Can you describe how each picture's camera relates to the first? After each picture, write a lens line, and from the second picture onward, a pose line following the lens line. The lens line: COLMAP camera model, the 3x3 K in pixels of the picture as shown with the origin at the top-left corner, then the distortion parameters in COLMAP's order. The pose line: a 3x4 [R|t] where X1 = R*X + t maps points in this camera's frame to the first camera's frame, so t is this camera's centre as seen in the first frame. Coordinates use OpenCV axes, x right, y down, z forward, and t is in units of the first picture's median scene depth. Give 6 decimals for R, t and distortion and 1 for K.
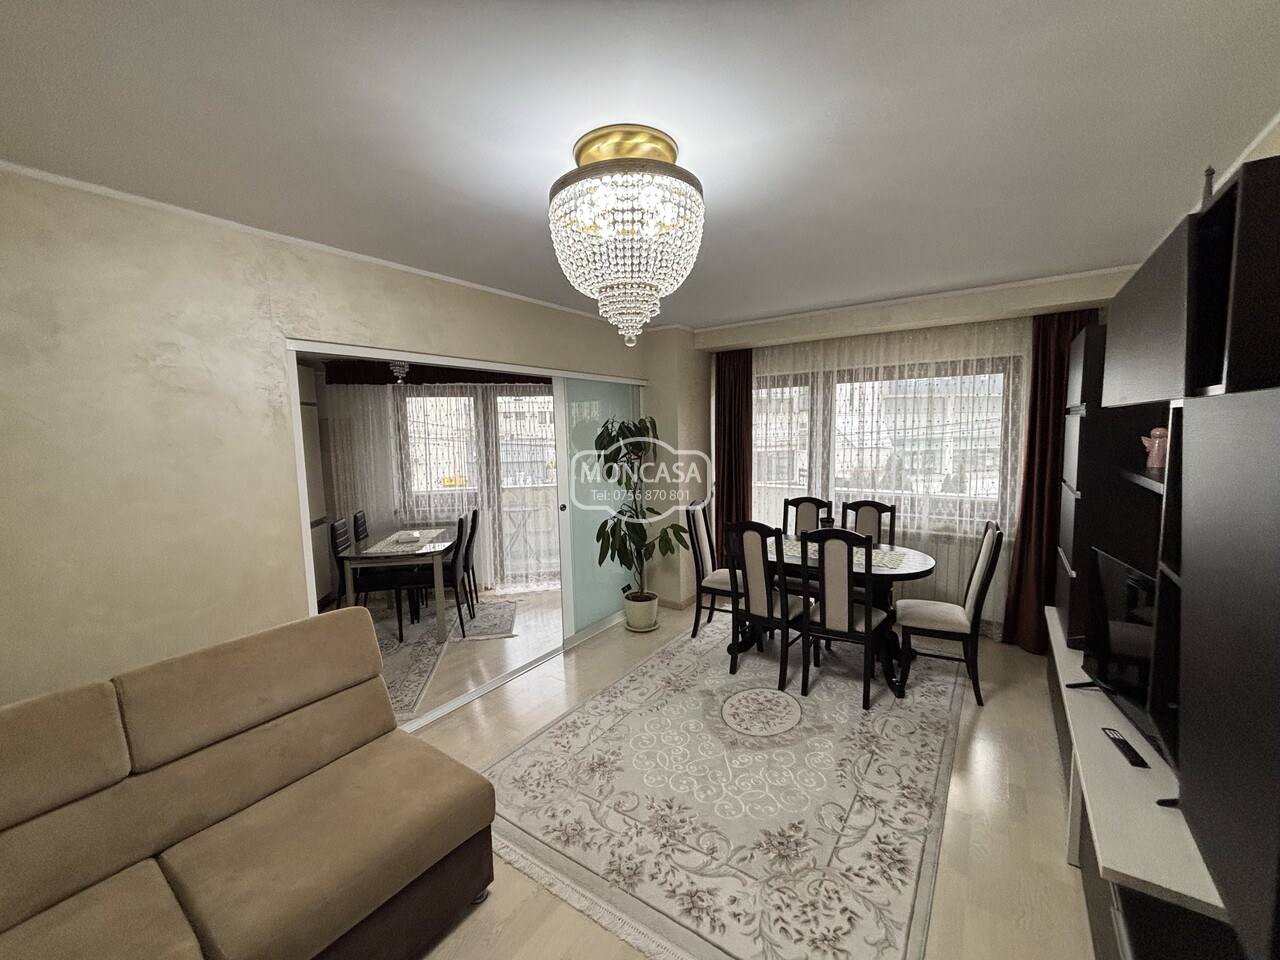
lens RADIAL K [[513.9, 0, 637.7], [0, 513.9, 477.5], [0, 0, 1]] dist [-0.002056, 0.000464]
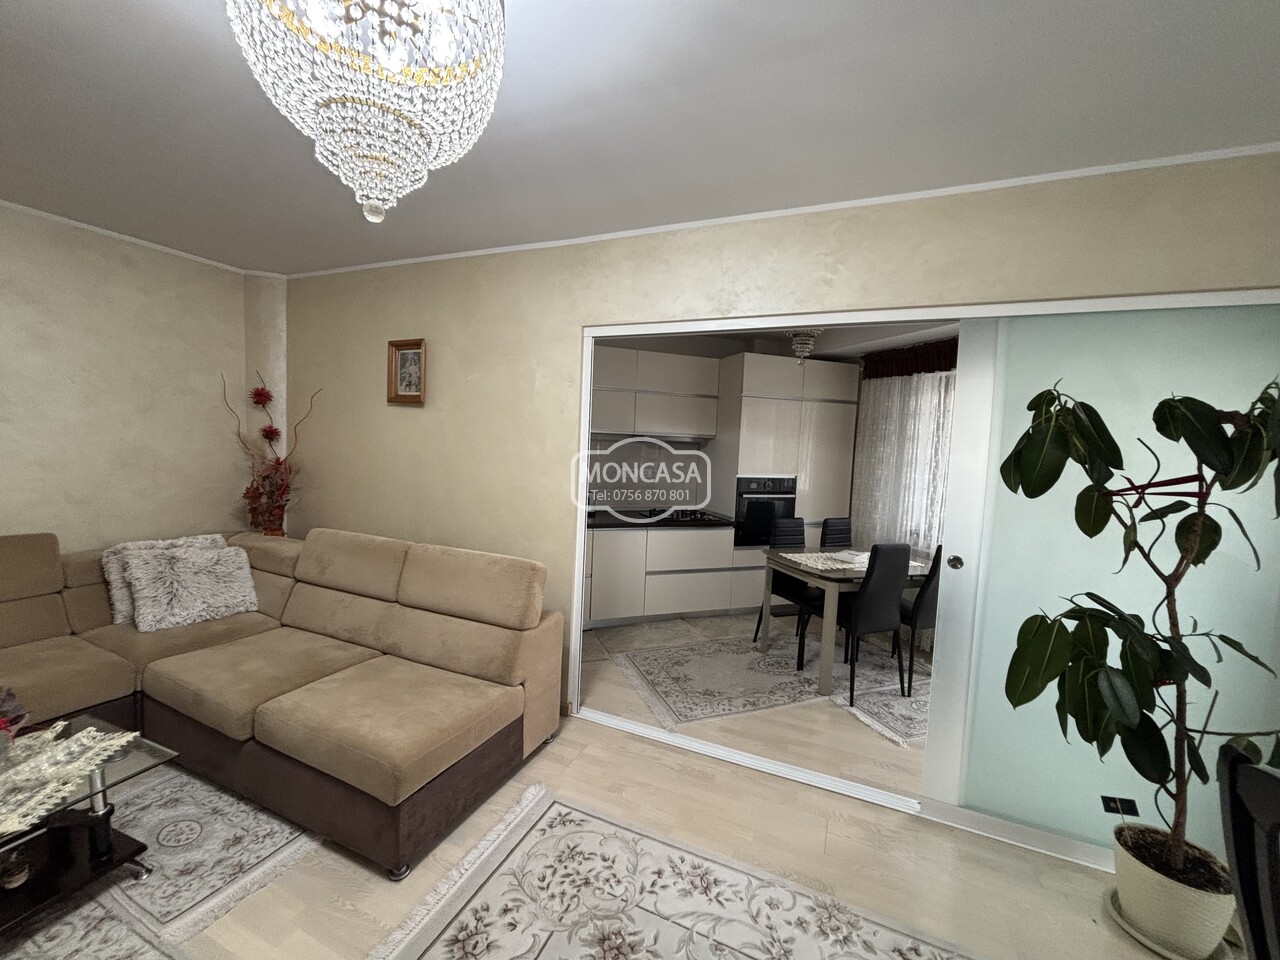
lens RADIAL K [[513.9, 0, 637.9], [0, 513.9, 478.7], [0, 0, 1]] dist [-0.002056, 0.000464]
pose [[0.198174, 0.102068, -0.974838, 0.420506], [-0.142992, 0.986934, 0.074266, -0.028249], [0.969680, 0.124676, 0.210180, 0.756378]]
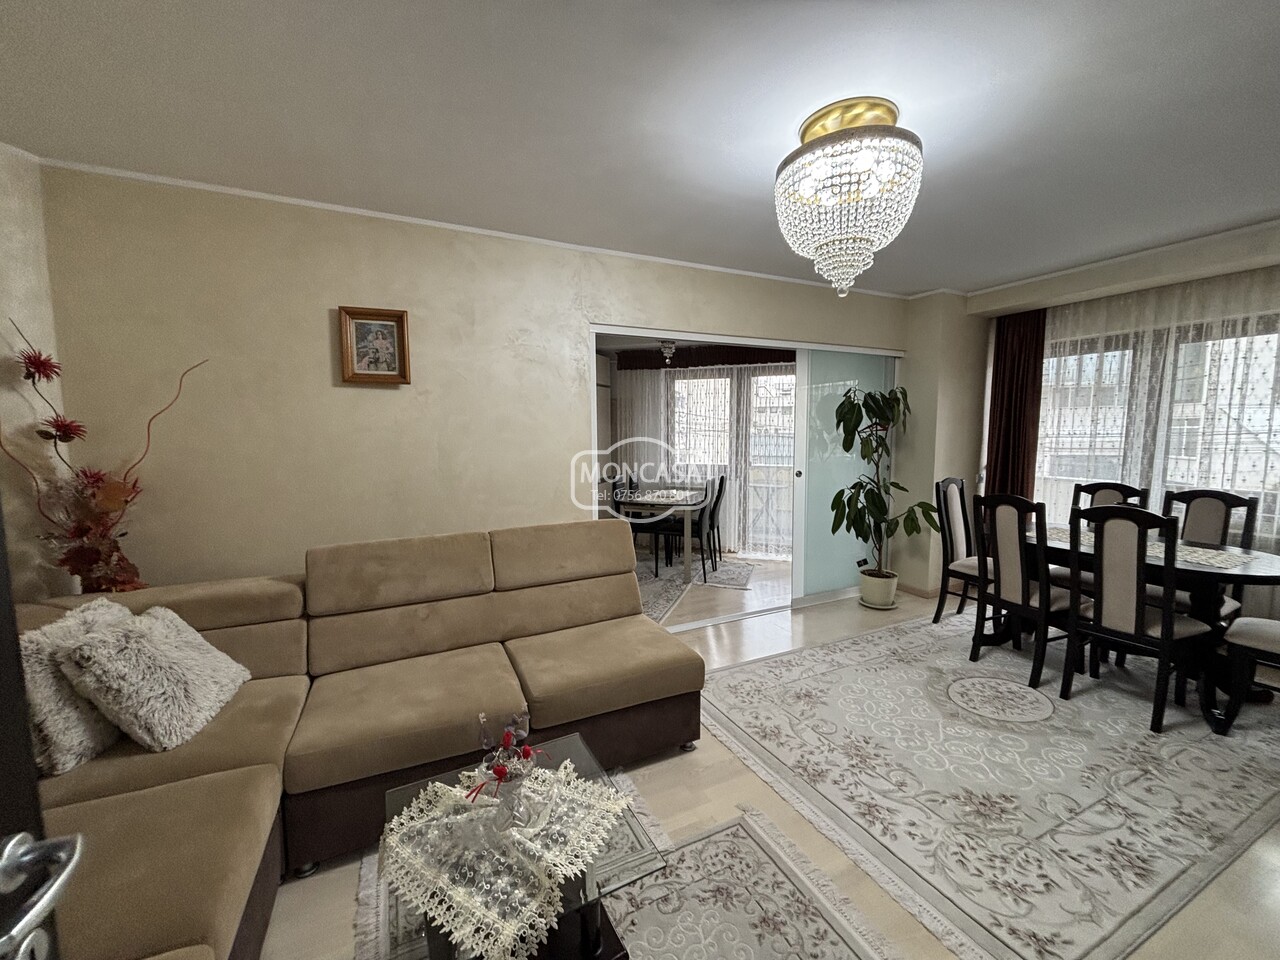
lens RADIAL K [[513.9, 0, 637.2], [0, 513.9, 477.2], [0, 0, 1]] dist [-0.002056, 0.000464]
pose [[0.873767, 0.064651, -0.482028, 0.099527], [-0.061205, 0.997863, 0.022891, 0.085187], [0.482478, 0.009502, 0.875857, -0.120938]]
